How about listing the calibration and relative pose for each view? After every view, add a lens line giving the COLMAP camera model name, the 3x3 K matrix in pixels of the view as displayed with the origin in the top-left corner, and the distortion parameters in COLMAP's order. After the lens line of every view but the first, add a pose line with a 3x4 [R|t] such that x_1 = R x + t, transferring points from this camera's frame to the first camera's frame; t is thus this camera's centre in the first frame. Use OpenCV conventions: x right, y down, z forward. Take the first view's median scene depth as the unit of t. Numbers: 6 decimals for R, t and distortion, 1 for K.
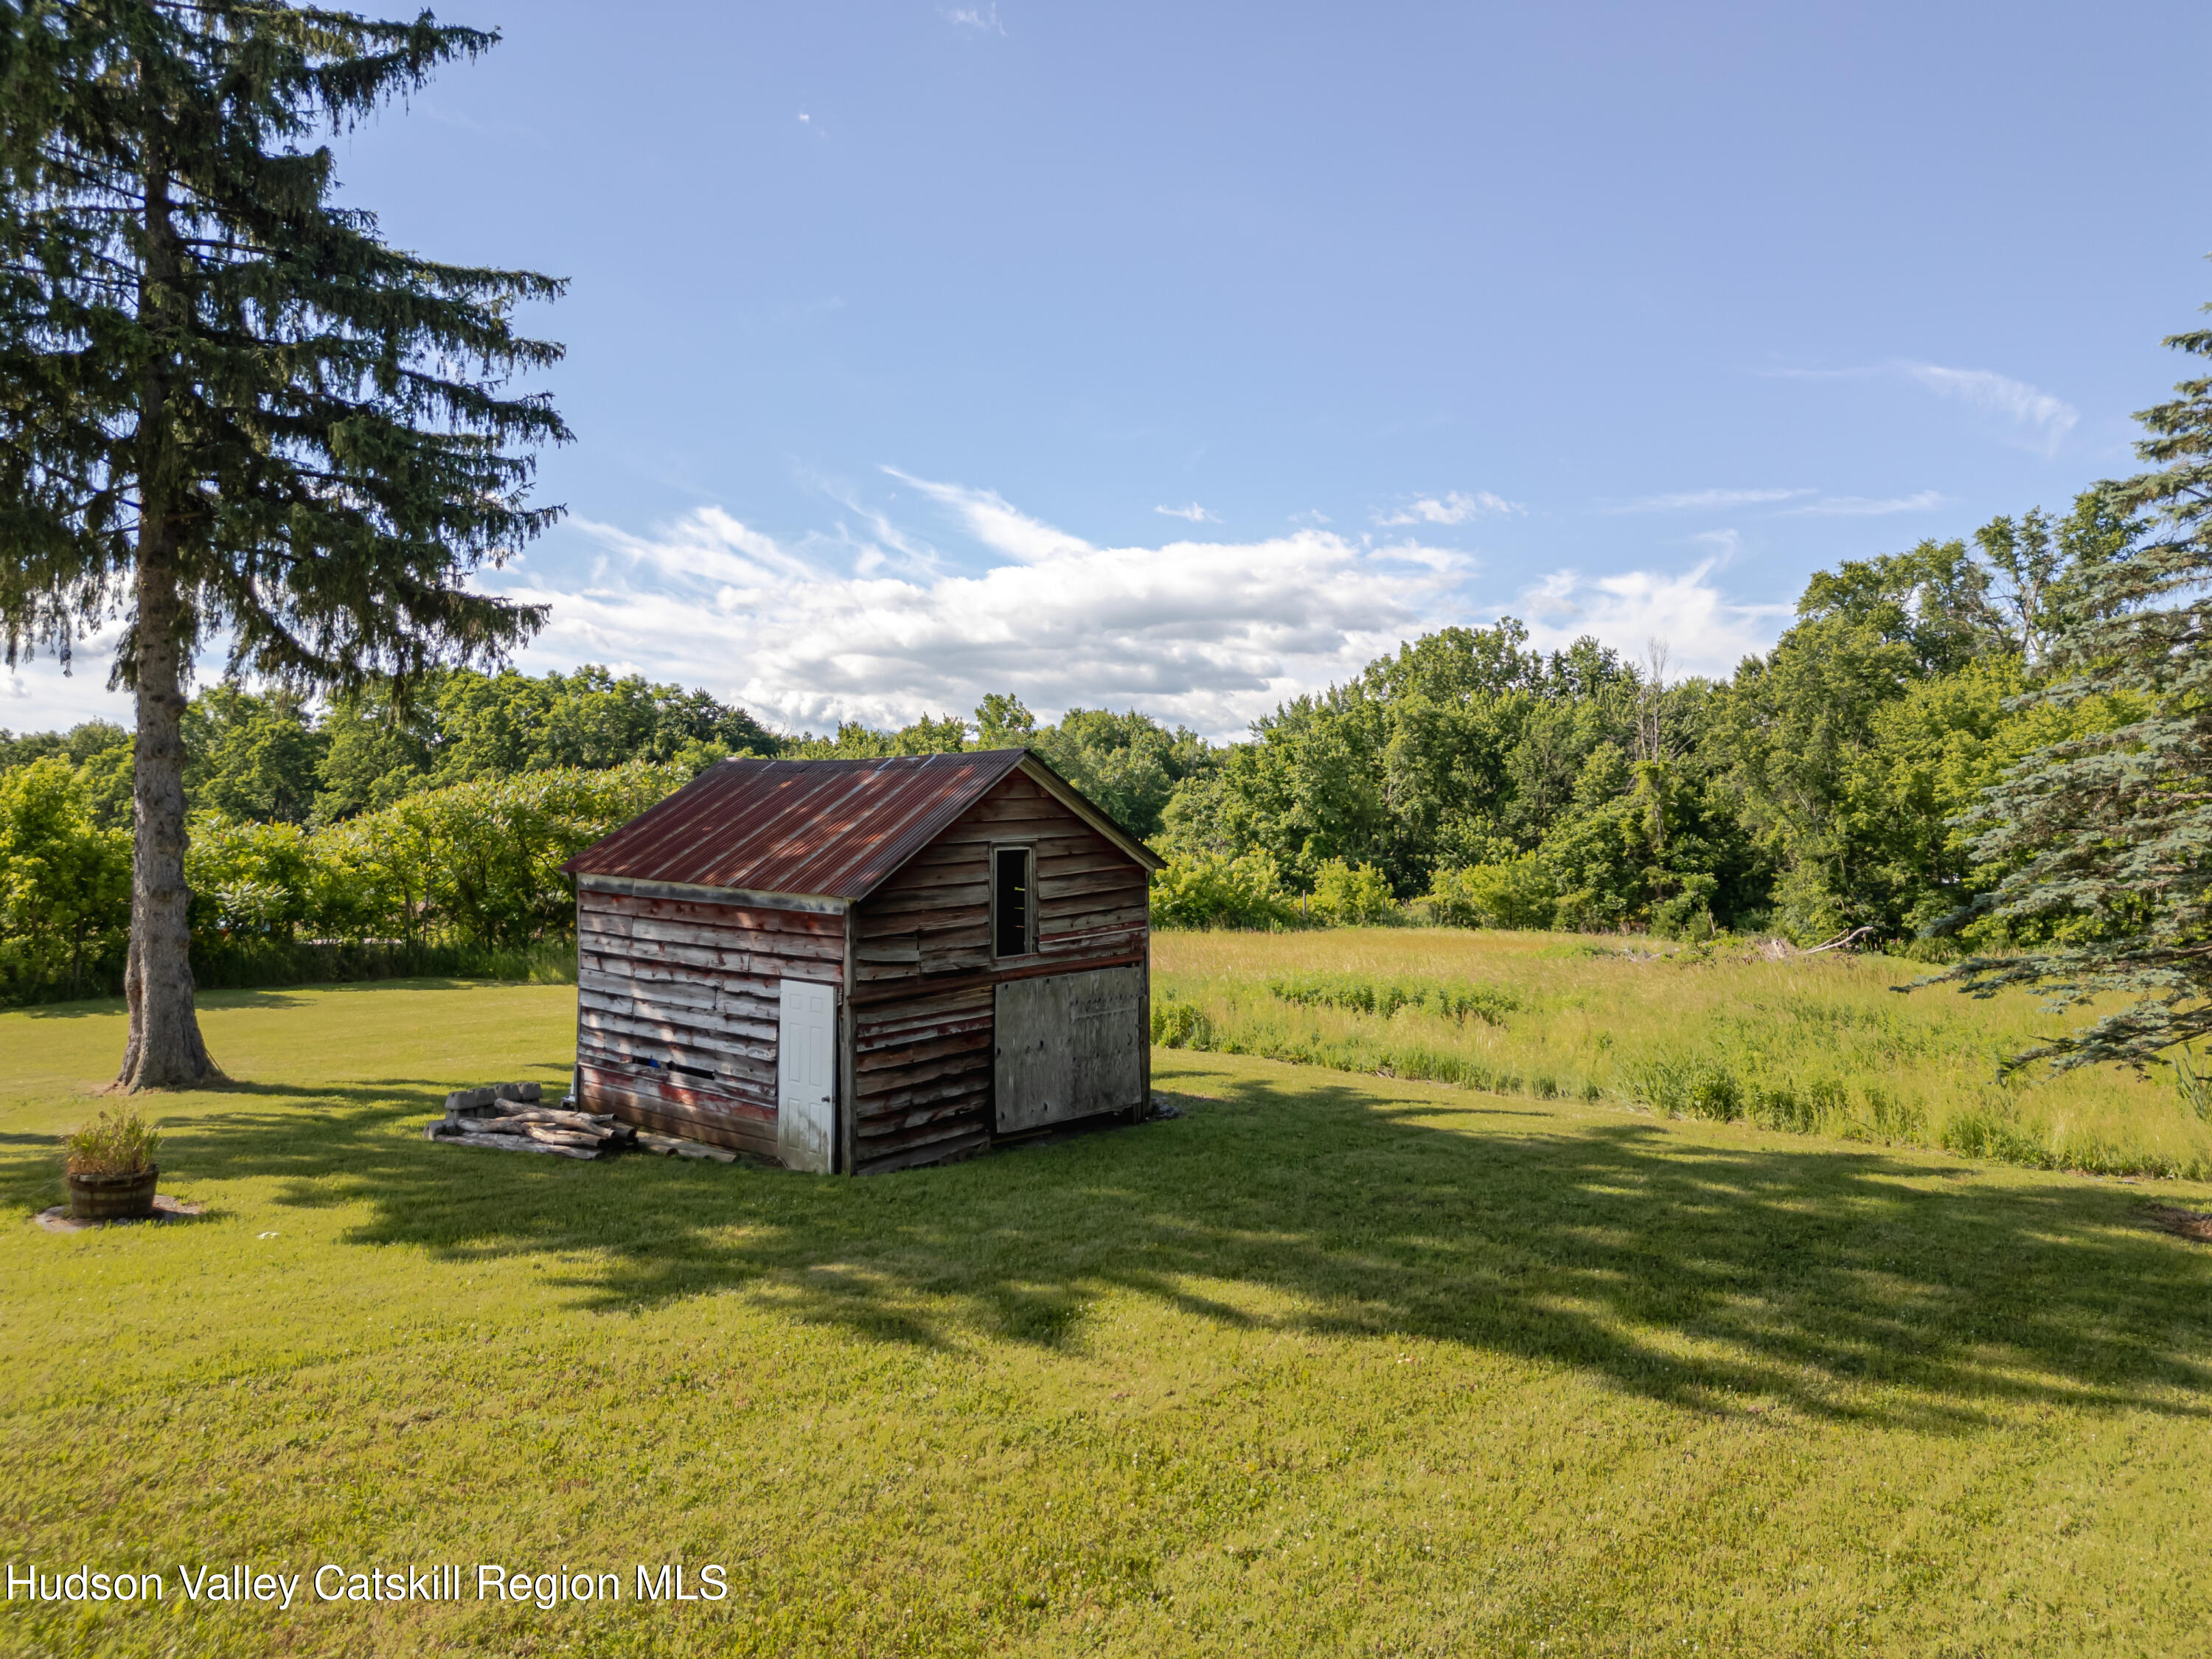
lens RADIAL K [[1579.4, 0, 1106.0], [0, 1579.4, 829.5], [0, 0, 1]] dist [0.086855, -0.088725]
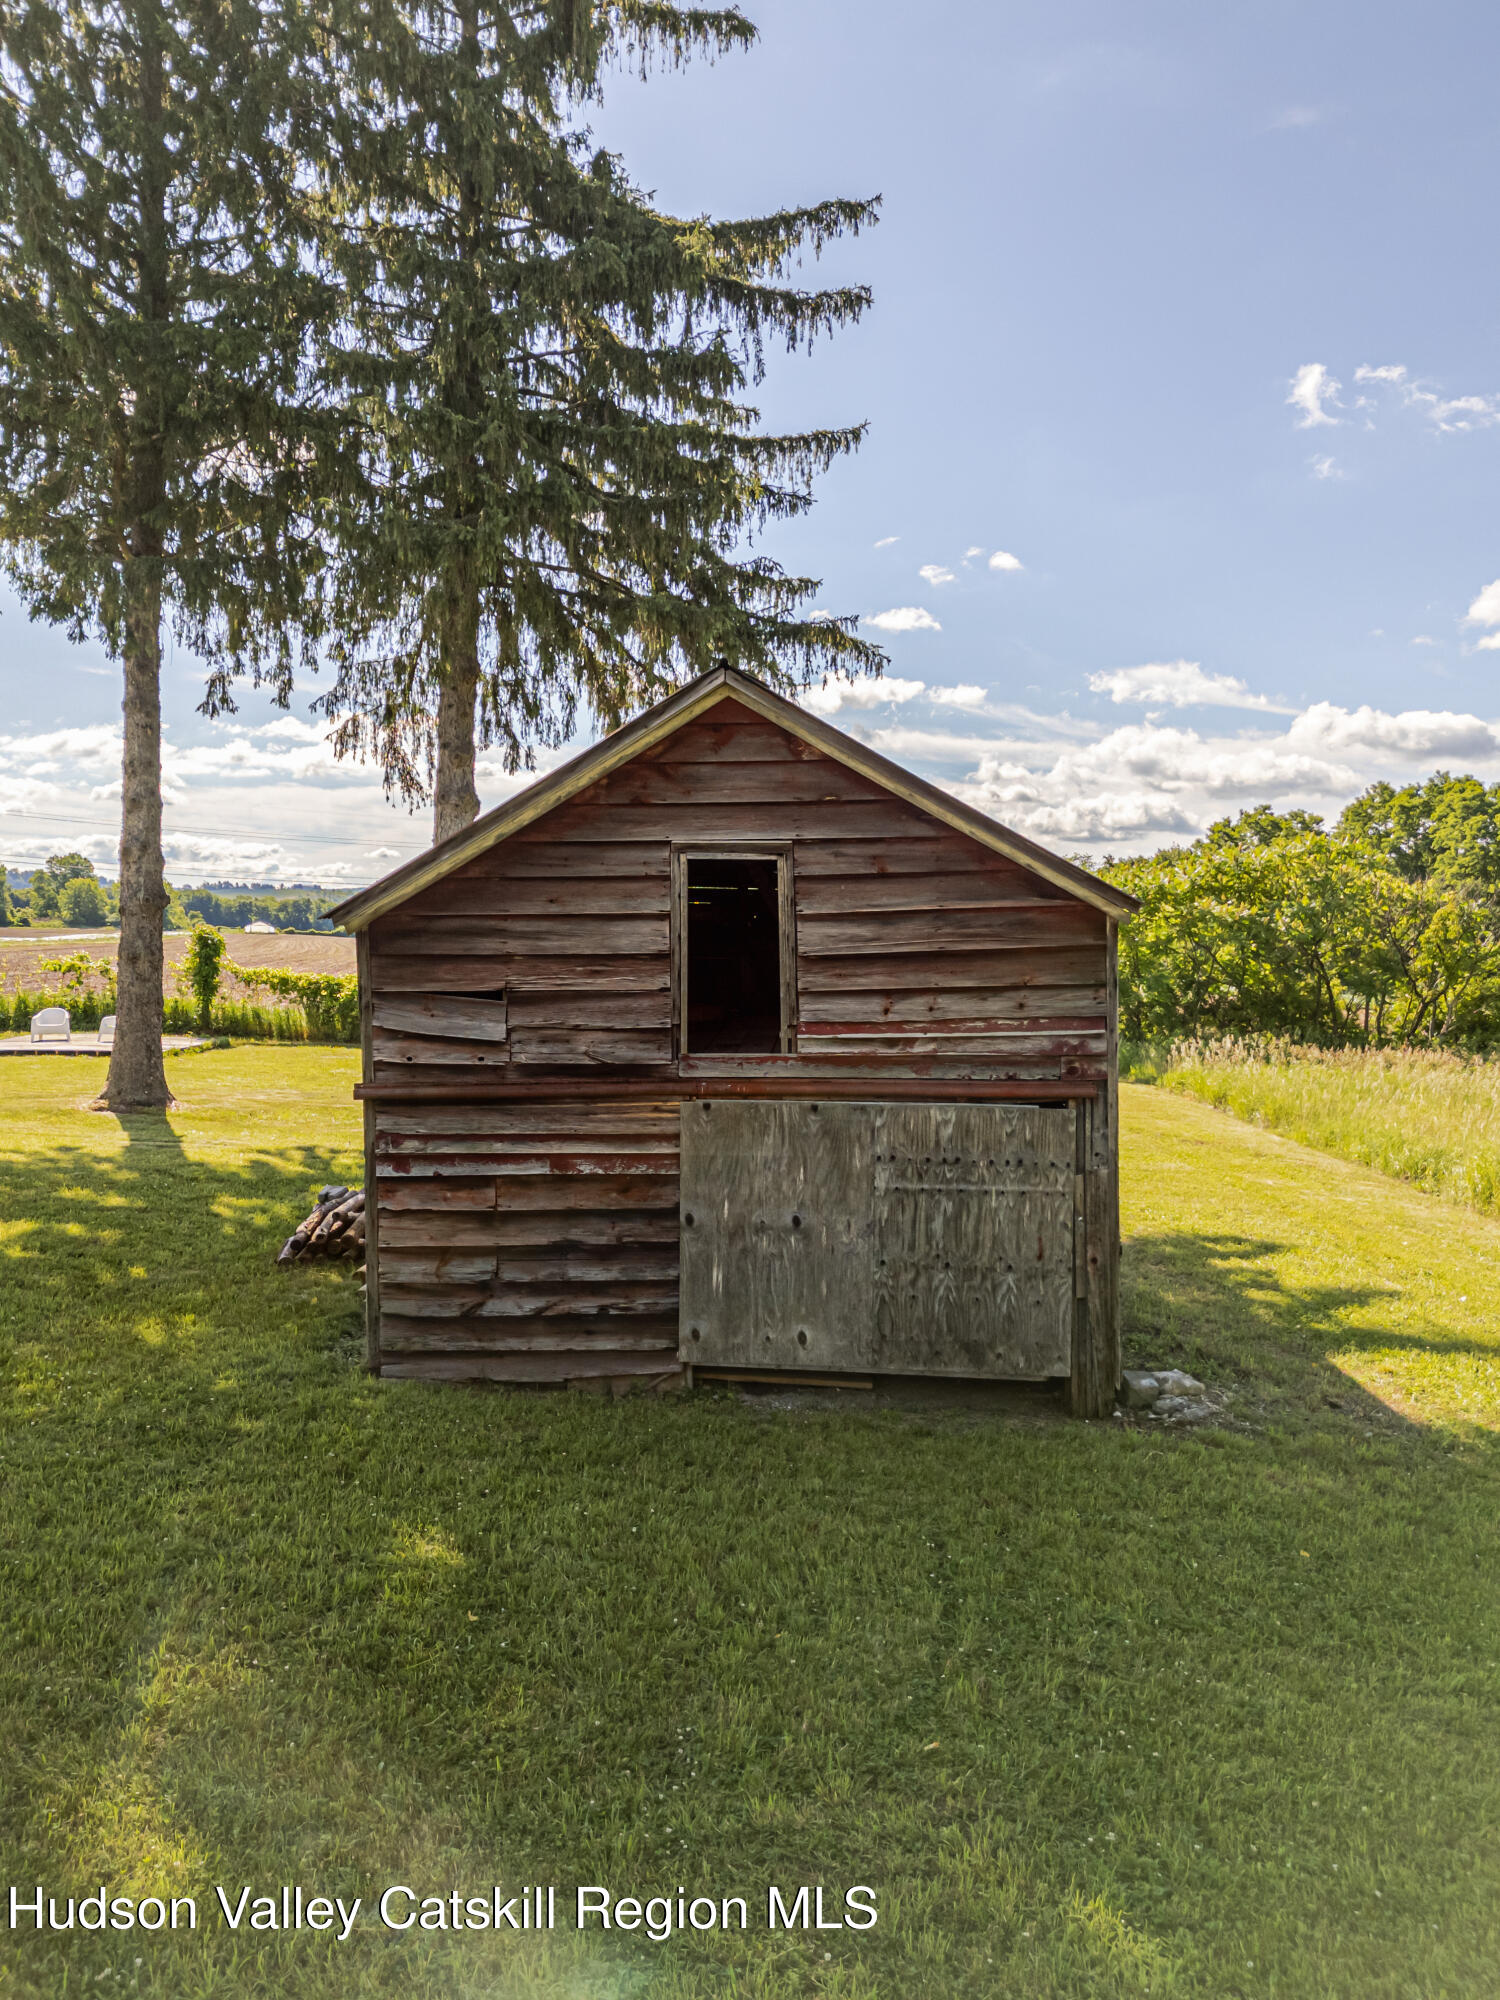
lens RADIAL K [[1428.0, 0, 750.5], [0, 1428.0, 1044.8], [0, 0, 1]] dist [0.086855, -0.088725]
pose [[0.613556, 0.079051, -0.785685, 0.337381], [-0.027958, 0.996527, 0.078432, 0.038023], [0.789156, -0.026156, 0.613635, 0.707252]]
